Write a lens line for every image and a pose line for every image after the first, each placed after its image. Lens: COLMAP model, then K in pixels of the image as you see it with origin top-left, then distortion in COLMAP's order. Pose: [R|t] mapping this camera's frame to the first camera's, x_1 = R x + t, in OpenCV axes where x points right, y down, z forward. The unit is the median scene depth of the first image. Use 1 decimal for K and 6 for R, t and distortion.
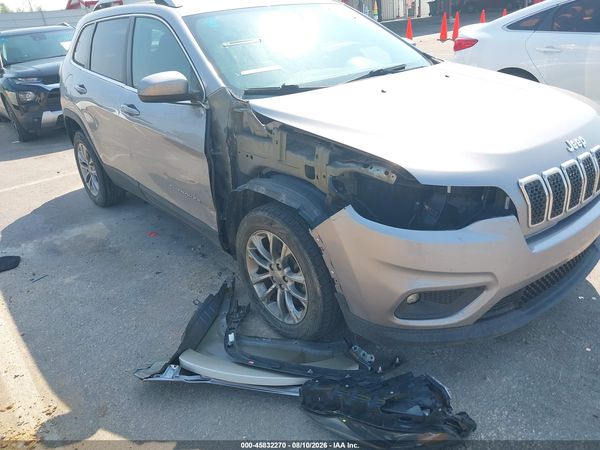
lens RADIAL K [[482.0, 0, 294.4], [0, 482.0, 213.8], [0, 0, 1]] dist [0.010066, -0.030344]
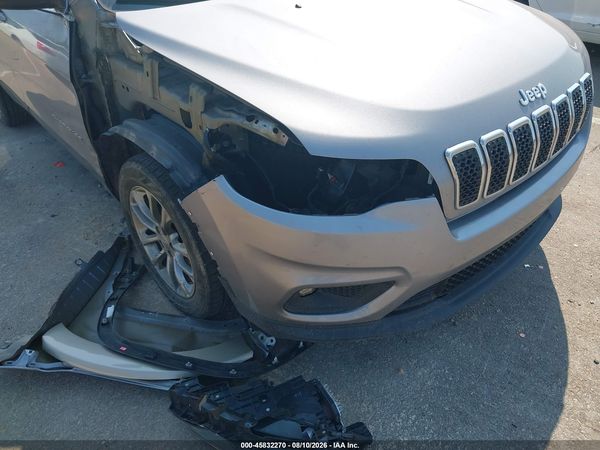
lens RADIAL K [[482.0, 0, 303.2], [0, 482.0, 214.1], [0, 0, 1]] dist [0.010066, -0.030344]
pose [[0.998637, 0.020119, 0.048156, 0.183063], [-0.029249, 0.979937, 0.197149, -0.096176], [-0.043223, -0.198289, 0.979190, 0.227410]]
